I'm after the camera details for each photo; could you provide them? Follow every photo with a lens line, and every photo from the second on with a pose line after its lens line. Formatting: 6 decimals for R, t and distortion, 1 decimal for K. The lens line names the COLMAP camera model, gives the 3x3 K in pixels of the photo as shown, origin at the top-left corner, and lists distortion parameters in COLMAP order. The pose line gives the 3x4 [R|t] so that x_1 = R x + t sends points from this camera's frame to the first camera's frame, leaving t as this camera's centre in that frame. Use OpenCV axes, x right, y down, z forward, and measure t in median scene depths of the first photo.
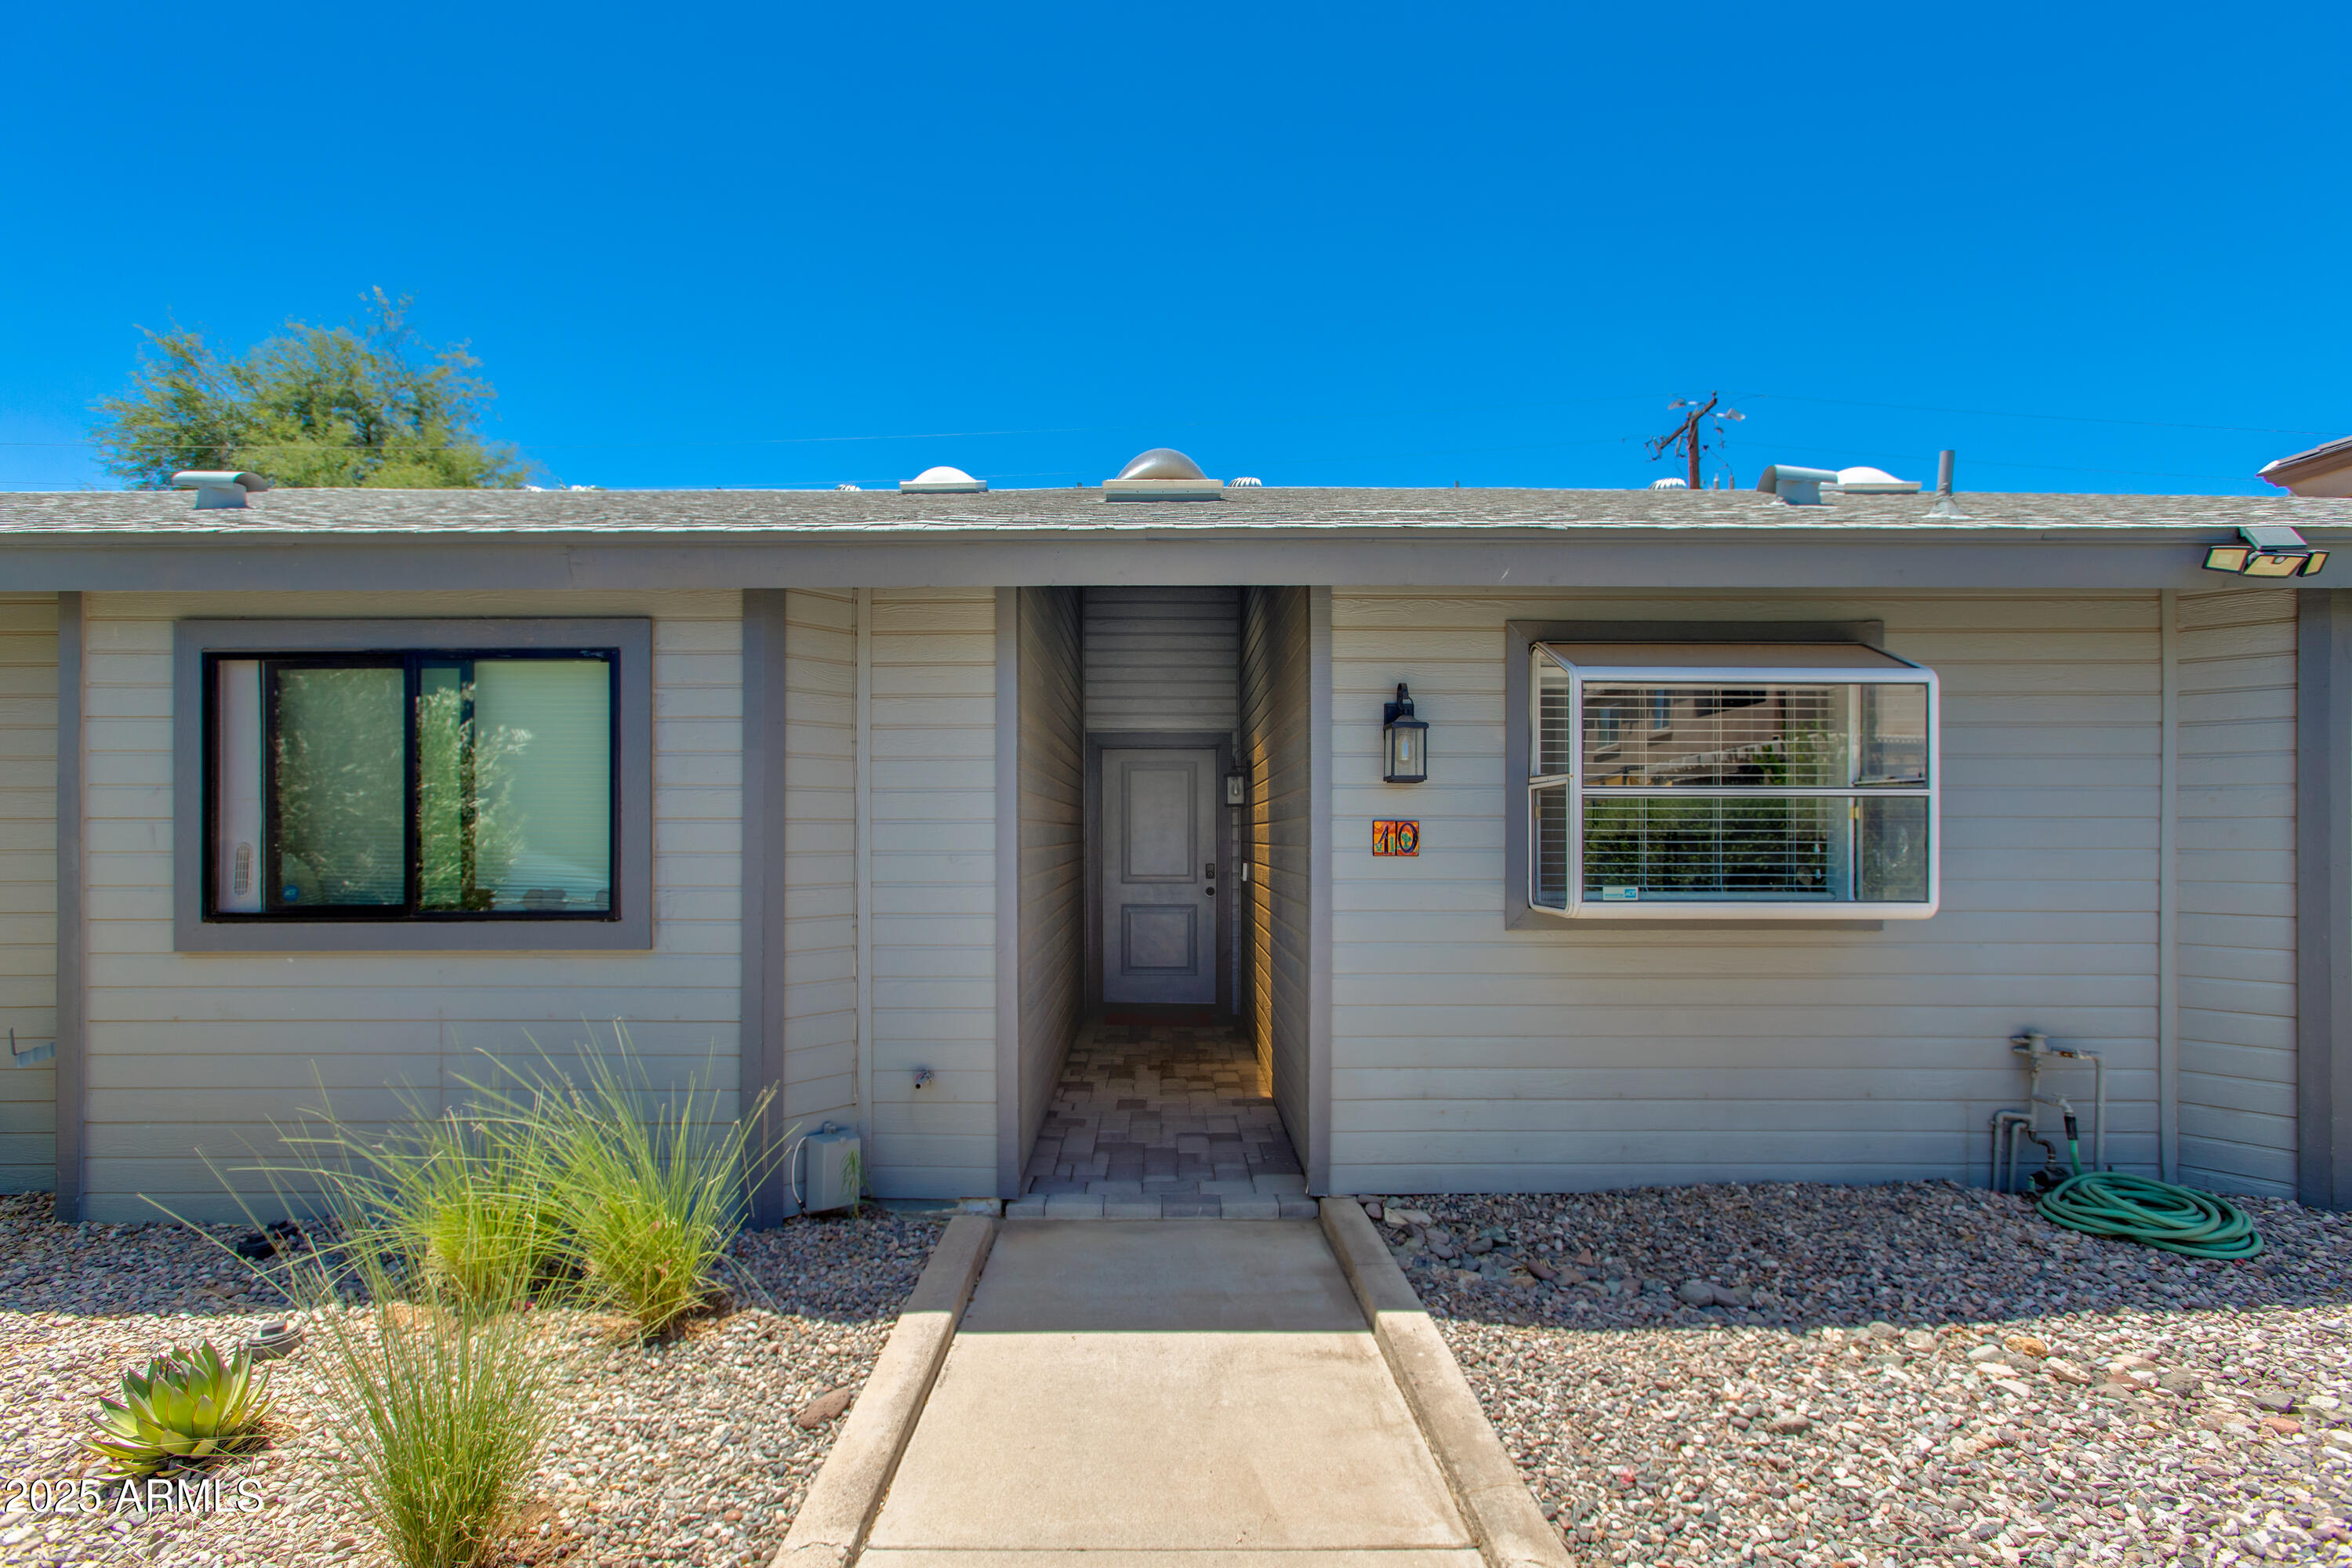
lens RADIAL K [[1075.9, 0, 1156.4], [0, 1075.9, 829.6], [0, 0, 1]] dist [-0.005289, 0.001839]
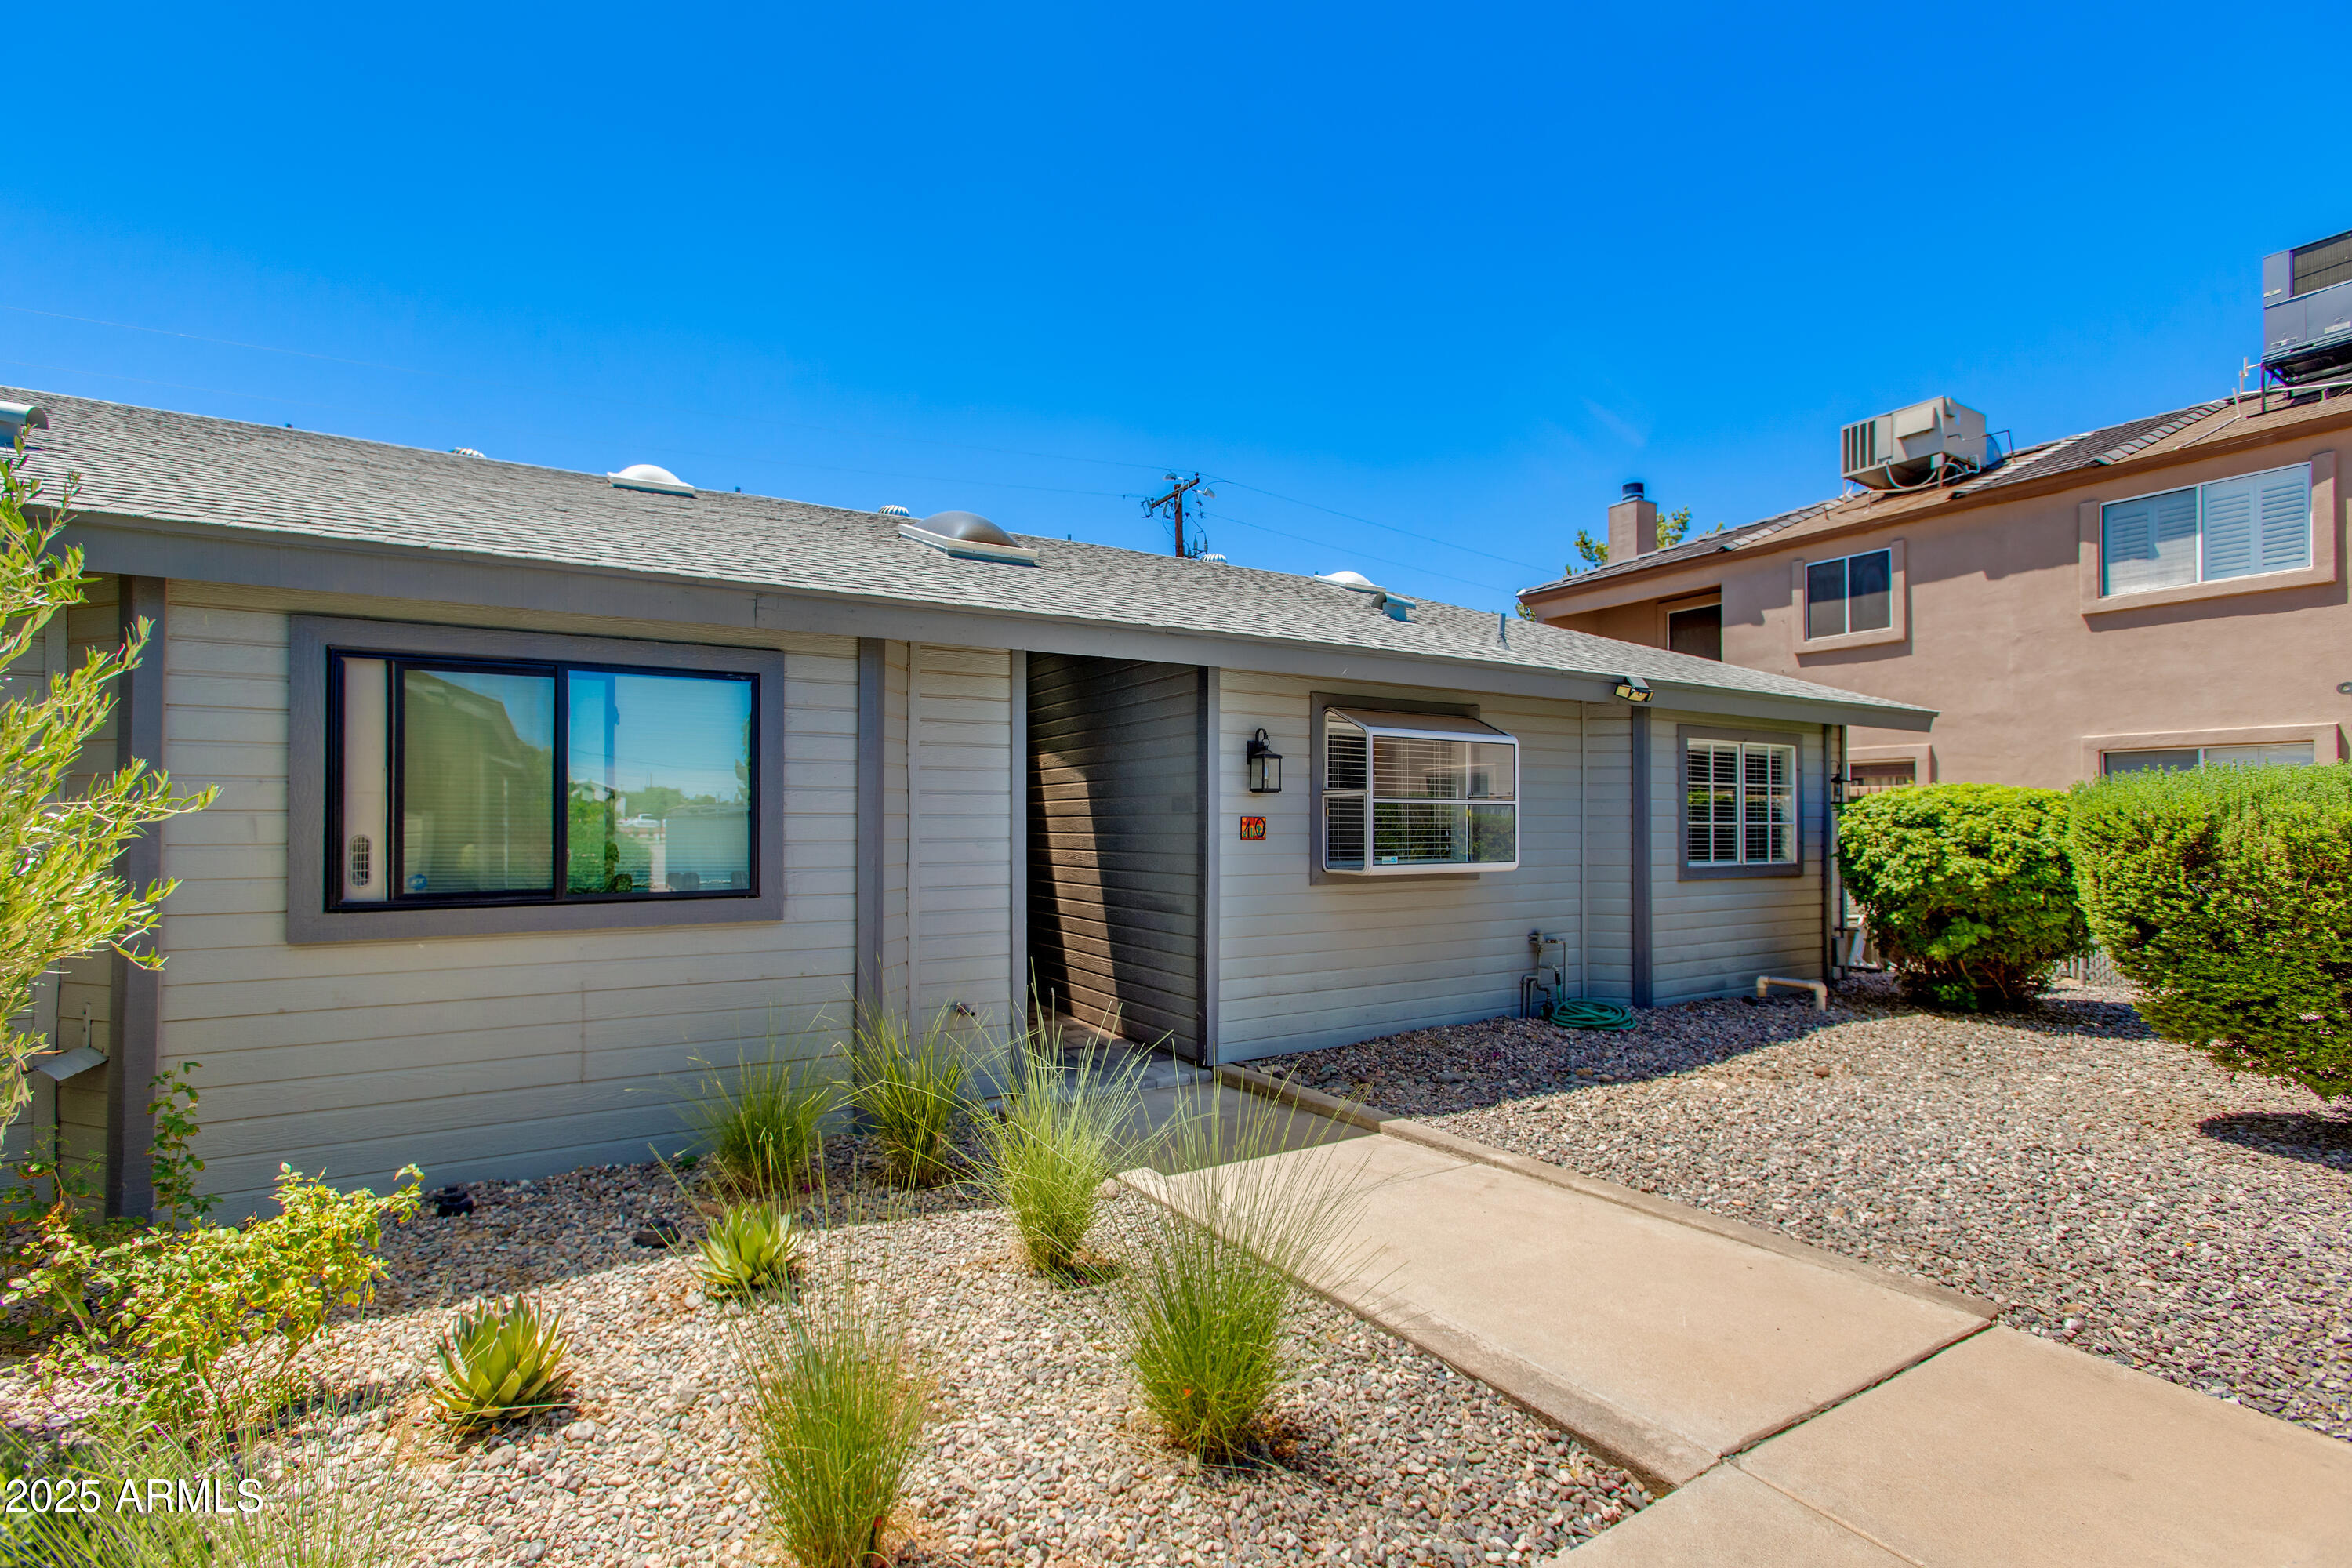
lens RADIAL K [[1075.9, 0, 1177.1], [0, 1075.9, 794.8], [0, 0, 1]] dist [-0.005289, 0.001839]
pose [[0.854703, 0.013503, 0.518941, -0.715290], [-0.001836, 0.999734, -0.022989, -0.004028], [-0.519114, 0.018696, 0.854501, -0.282987]]
